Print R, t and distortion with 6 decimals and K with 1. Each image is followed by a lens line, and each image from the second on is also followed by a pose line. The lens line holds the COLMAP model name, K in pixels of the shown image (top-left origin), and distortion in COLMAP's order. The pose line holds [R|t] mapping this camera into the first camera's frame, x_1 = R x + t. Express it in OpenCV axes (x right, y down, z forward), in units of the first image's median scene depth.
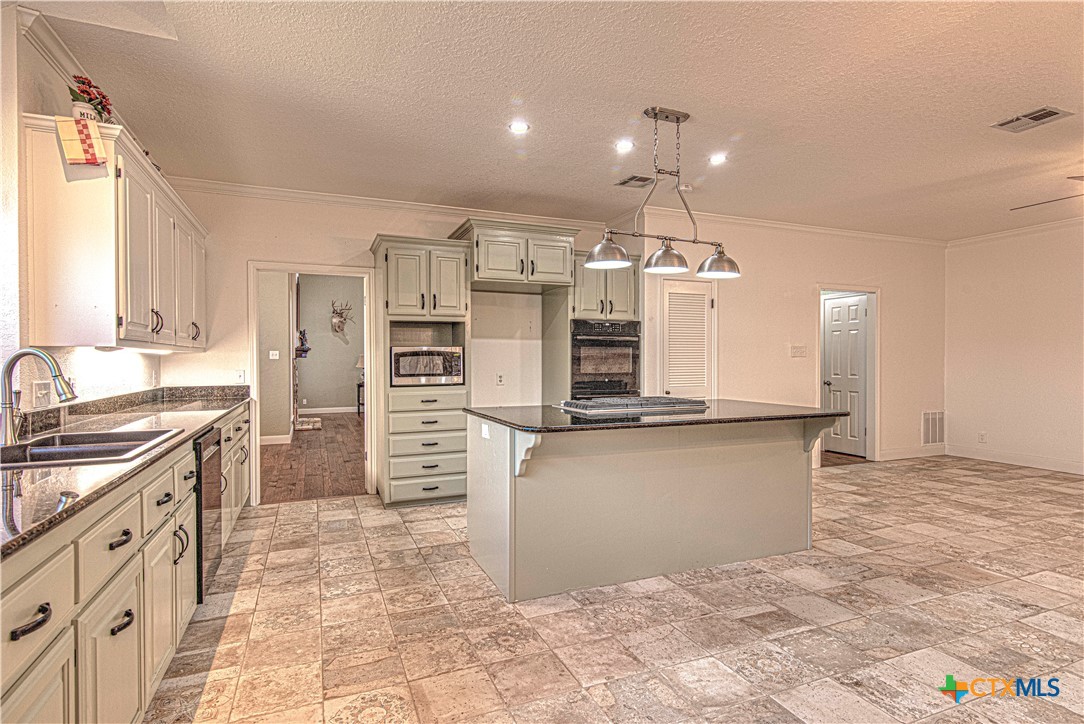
lens RADIAL K [[559.7, 0, 543.7], [0, 559.7, 363.7], [0, 0, 1]] dist [0.000385, 0.000012]
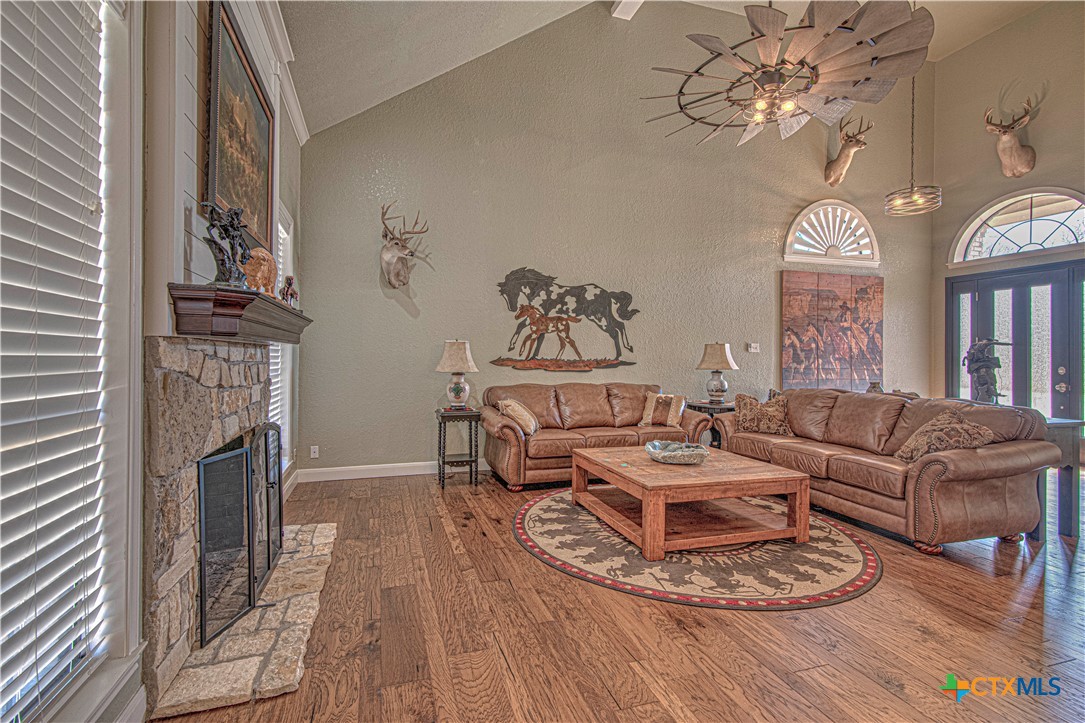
lens RADIAL K [[530.1, 0, 540.8], [0, 530.1, 355.6], [0, 0, 1]] dist [0.001458, 0.000097]
pose [[0.995853, 0.008961, -0.090532, -0.225962], [-0.009178, 0.999956, -0.001980, -0.003718], [0.090510, 0.002802, 0.995892, 0.624761]]
